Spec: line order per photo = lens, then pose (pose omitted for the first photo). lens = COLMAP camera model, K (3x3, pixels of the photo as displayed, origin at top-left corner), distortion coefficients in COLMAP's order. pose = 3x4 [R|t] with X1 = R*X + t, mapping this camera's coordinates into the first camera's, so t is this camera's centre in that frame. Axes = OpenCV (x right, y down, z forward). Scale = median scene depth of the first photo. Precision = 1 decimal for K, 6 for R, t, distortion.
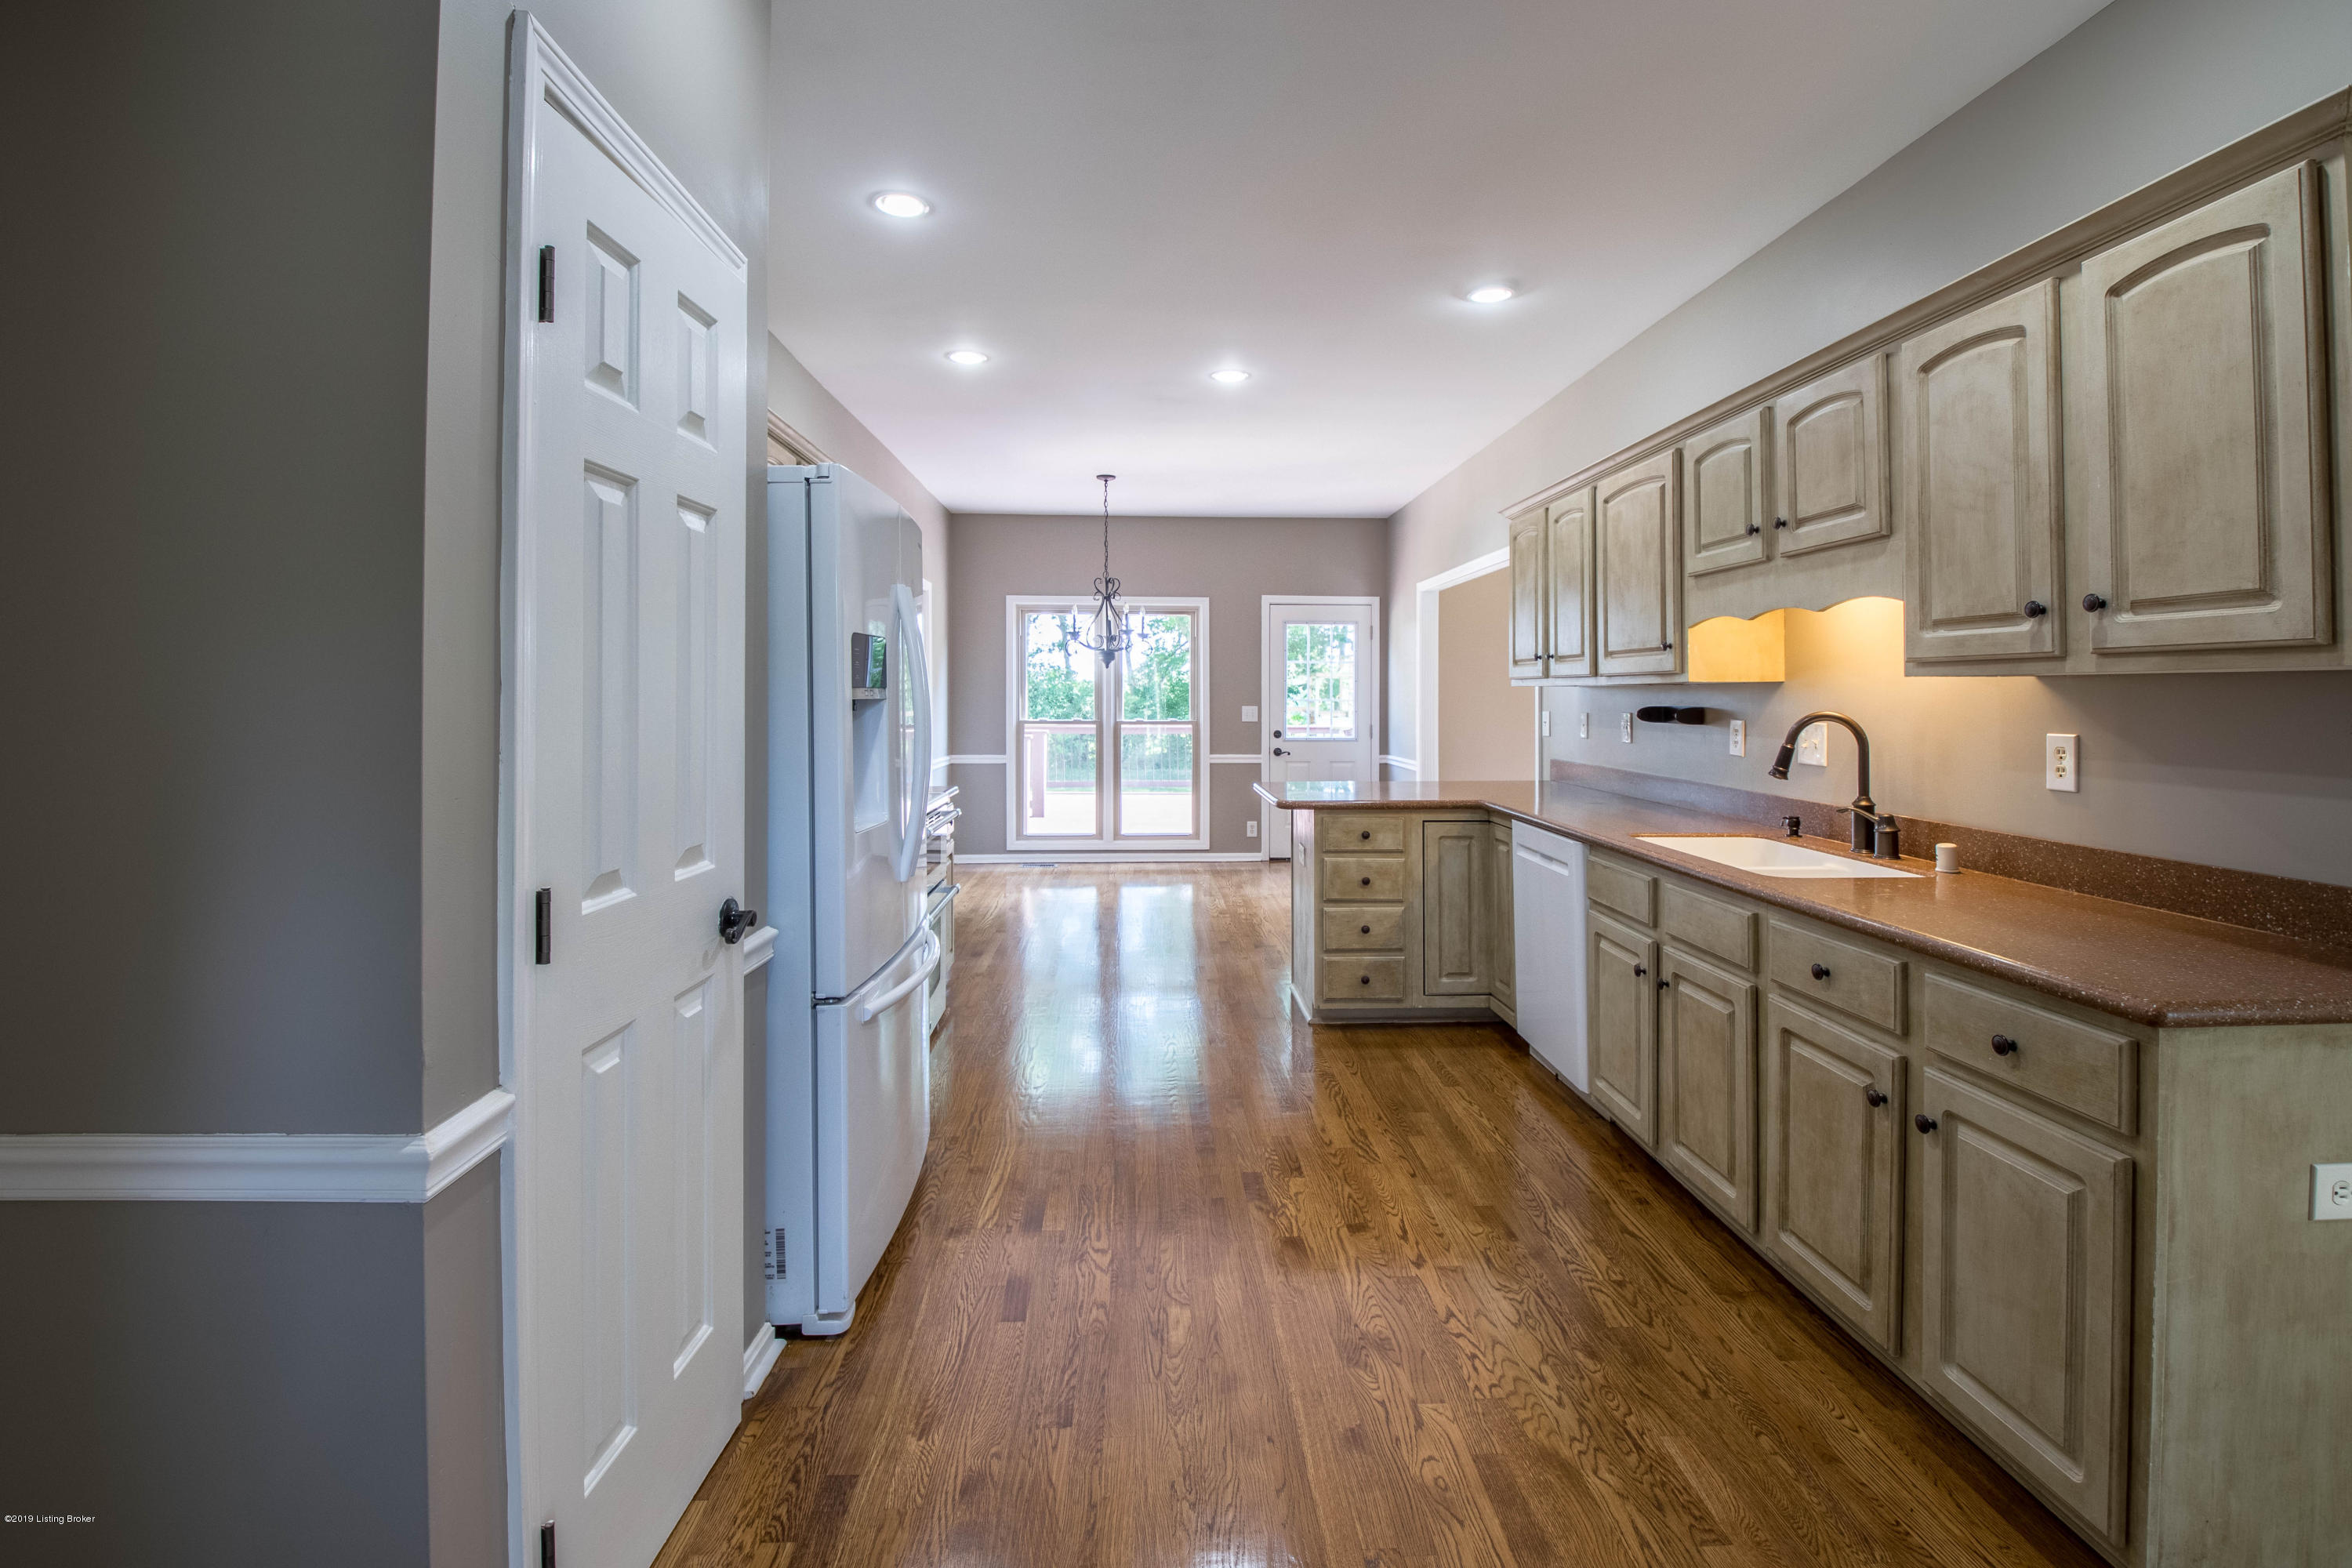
lens RADIAL K [[1065.8, 0, 1257.4], [0, 1065.8, 712.3], [0, 0, 1]] dist [0.021828, -0.033973]
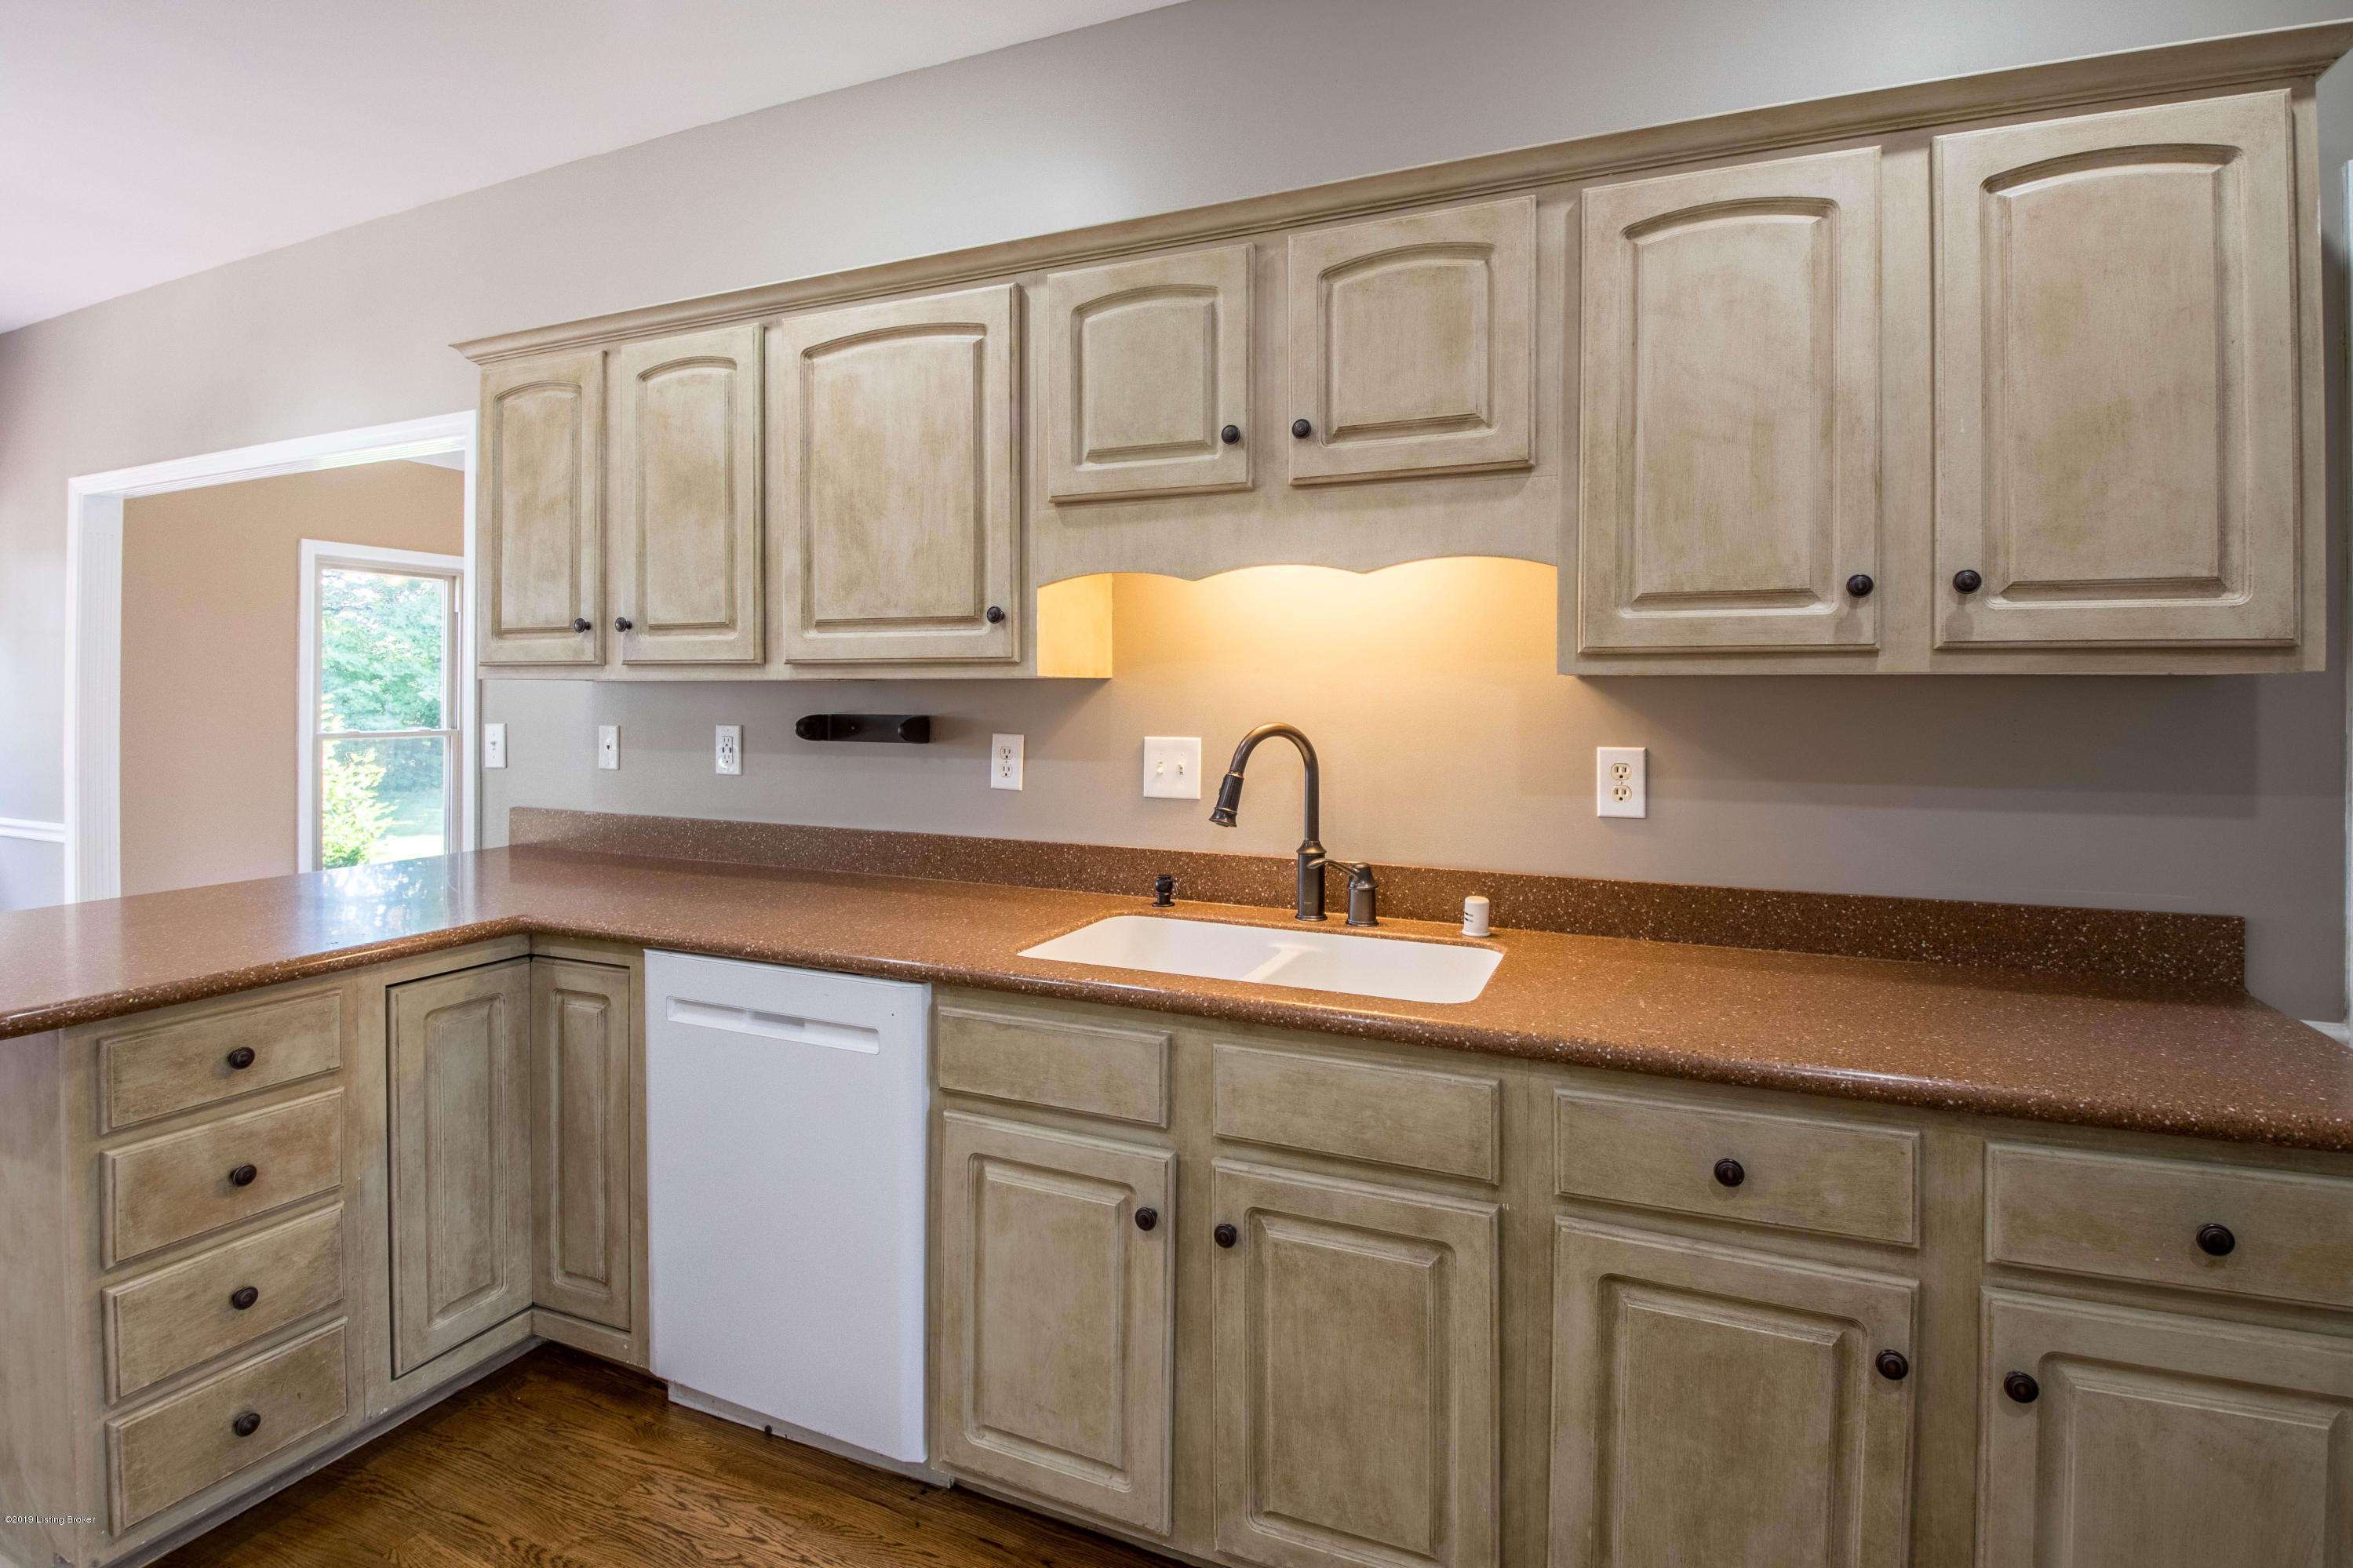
lens RADIAL K [[1066.1, 0, 1258.0], [0, 1066.1, 712.3], [0, 0, 1]] dist [0.021828, -0.033973]
pose [[0.468771, -0.004980, 0.883306, -0.078734], [0.007748, 0.999969, 0.001526, -0.008254], [-0.883286, 0.006129, 0.468795, 0.671426]]
